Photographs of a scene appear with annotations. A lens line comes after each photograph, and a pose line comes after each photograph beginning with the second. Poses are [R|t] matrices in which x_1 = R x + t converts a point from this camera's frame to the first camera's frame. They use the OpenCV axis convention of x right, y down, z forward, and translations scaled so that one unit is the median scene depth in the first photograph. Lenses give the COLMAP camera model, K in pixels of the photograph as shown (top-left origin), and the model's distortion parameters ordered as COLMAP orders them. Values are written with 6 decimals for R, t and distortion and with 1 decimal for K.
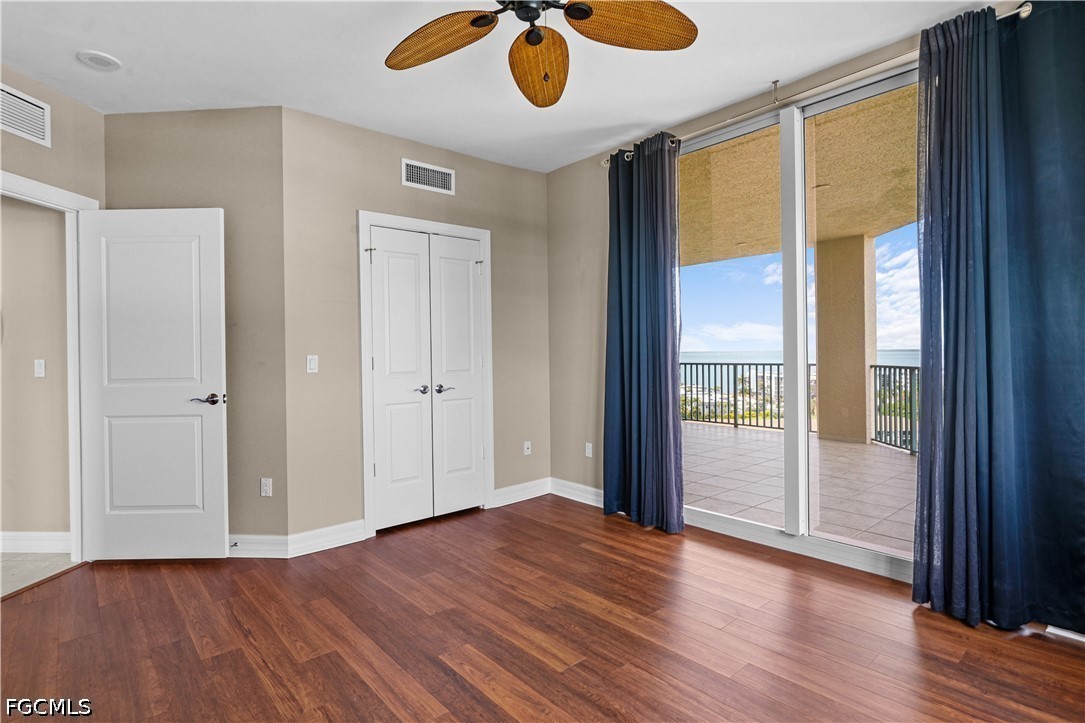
lens RADIAL K [[548.6, 0, 539.5], [0, 548.6, 352.8], [0, 0, 1]] dist [-0.001405, -0.000233]
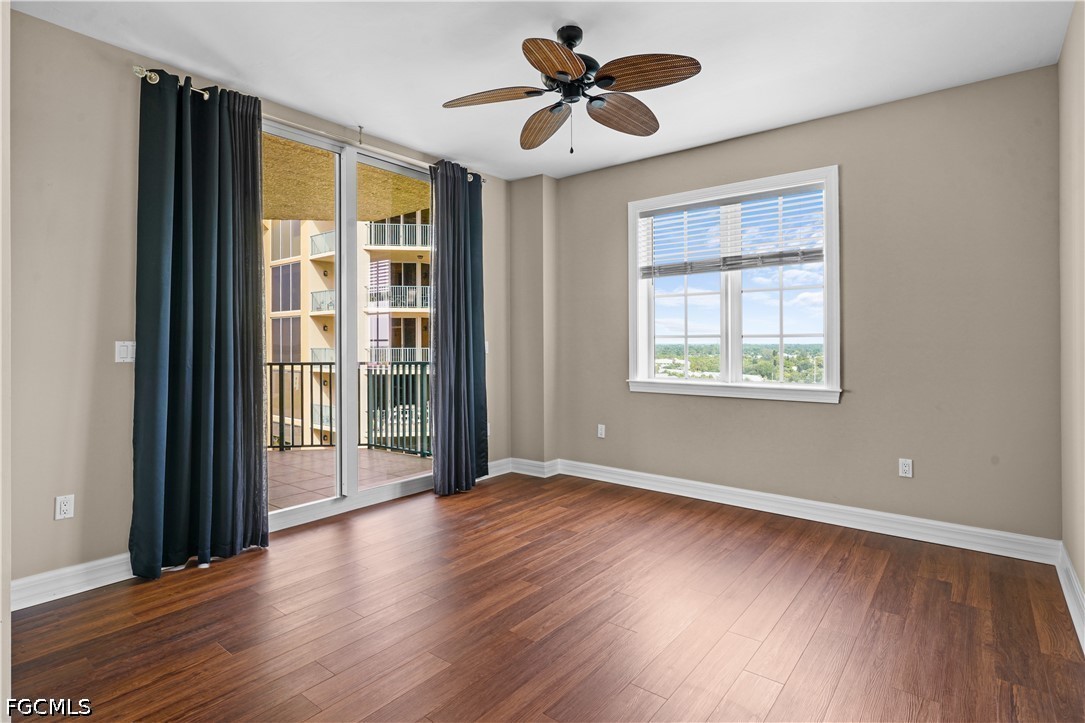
lens RADIAL K [[548.6, 0, 539.5], [0, 548.6, 352.8], [0, 0, 1]] dist [-0.001405, -0.000233]
pose [[-0.179285, -0.001409, 0.983796, -0.736423], [0.001804, 0.999997, 0.001761, 0.007642], [-0.983796, 0.002090, -0.179282, 0.723234]]
